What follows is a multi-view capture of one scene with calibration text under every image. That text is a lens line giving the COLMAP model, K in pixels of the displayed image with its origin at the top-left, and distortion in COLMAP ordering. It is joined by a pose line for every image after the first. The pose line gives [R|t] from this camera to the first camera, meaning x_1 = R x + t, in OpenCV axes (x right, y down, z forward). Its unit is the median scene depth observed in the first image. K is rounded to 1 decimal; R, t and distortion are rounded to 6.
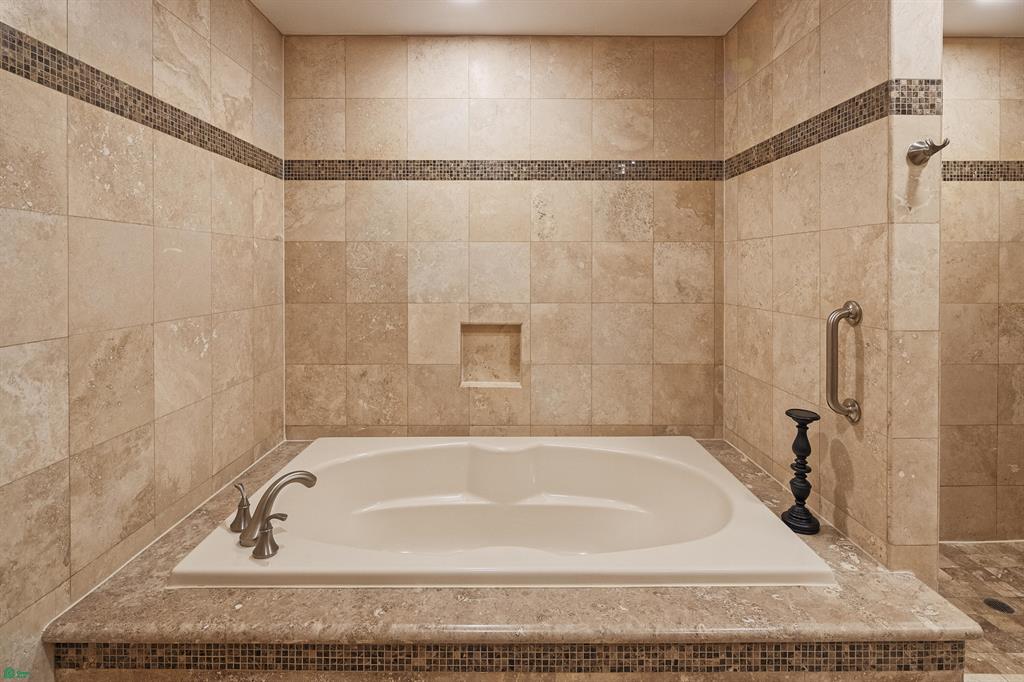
lens RADIAL K [[498.7, 0, 503.8], [0, 498.7, 271.1], [0, 0, 1]] dist [-0.002782, -0.001423]
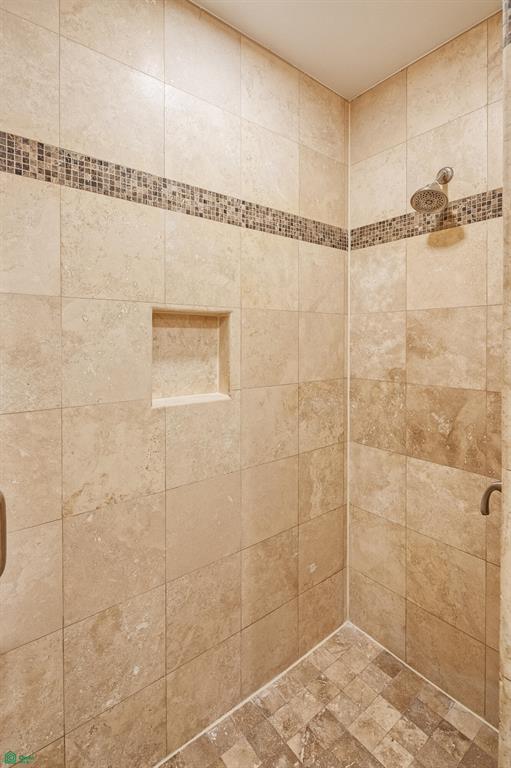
lens RADIAL K [[374.1, 0, 254.1], [0, 374.1, 344.0], [0, 0, 1]] dist [0.000134, -0.001868]
pose [[0.783033, -0.007941, 0.621930, 0.541980], [0.004435, 0.999964, 0.007183, -0.007907], [-0.621964, -0.002867, 0.783040, 0.548835]]
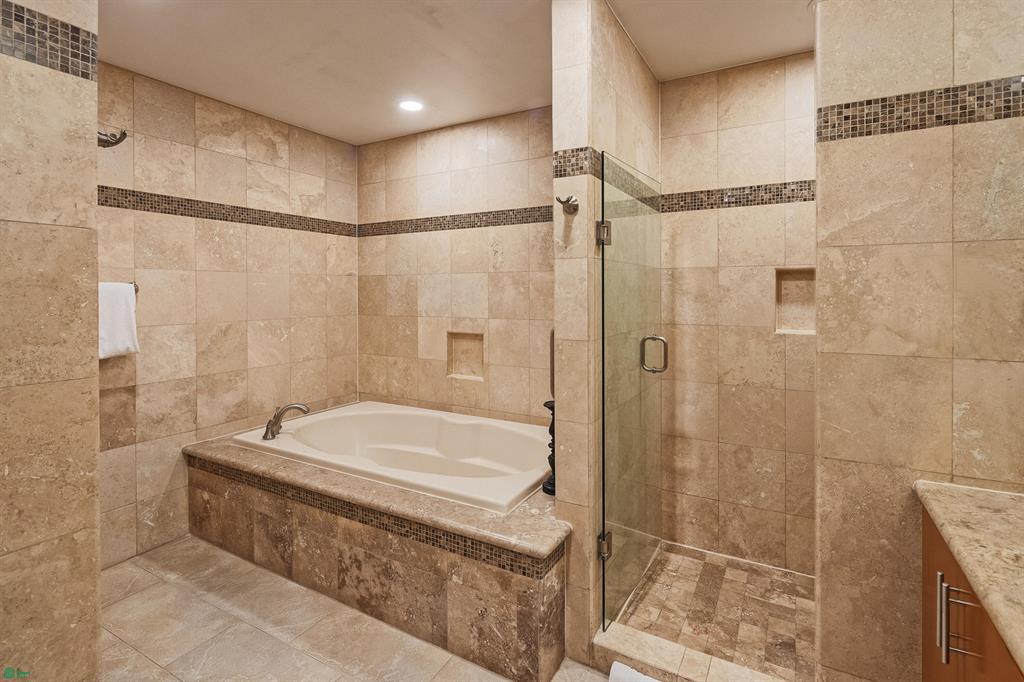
lens RADIAL K [[498.3, 0, 506.1], [0, 498.3, 293.9], [0, 0, 1]] dist [-0.000505, -0.000962]
pose [[0.862274, -0.000921, -0.506442, 0.780047], [0.000836, 1.000000, -0.000395, -0.001213], [0.506442, -0.000082, 0.862274, -0.129881]]
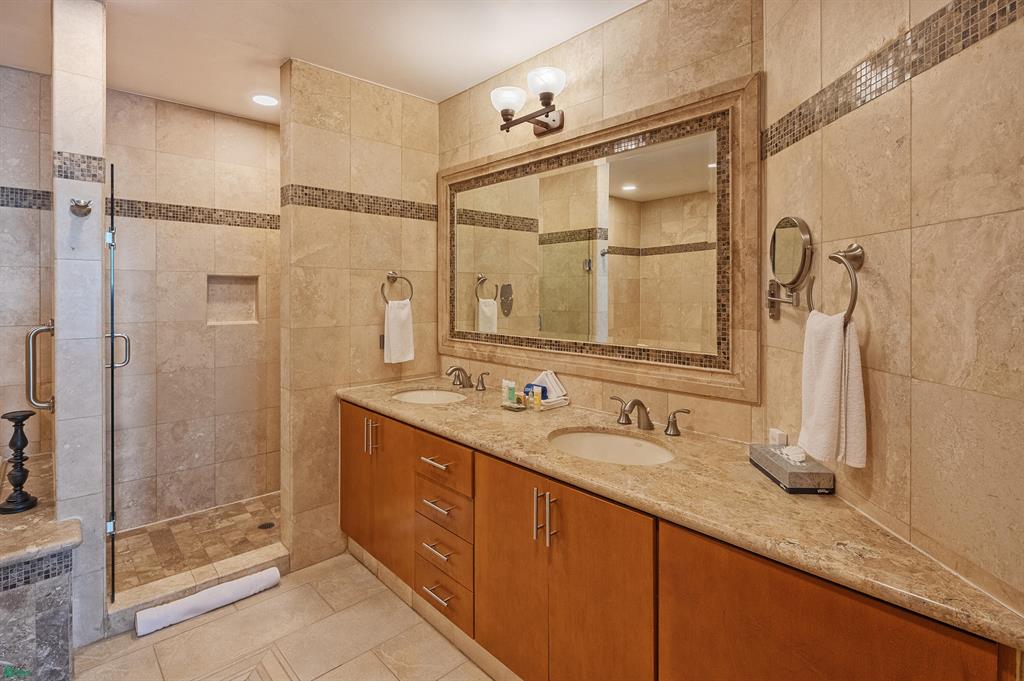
lens RADIAL K [[502.9, 0, 516.8], [0, 502.9, 295.3], [0, 0, 1]] dist [0.001322, -0.001402]
pose [[0.733301, -0.002190, 0.679900, 0.444996], [0.001274, 0.999997, 0.001847, -0.000048], [-0.679903, -0.000489, 0.733302, -0.476422]]
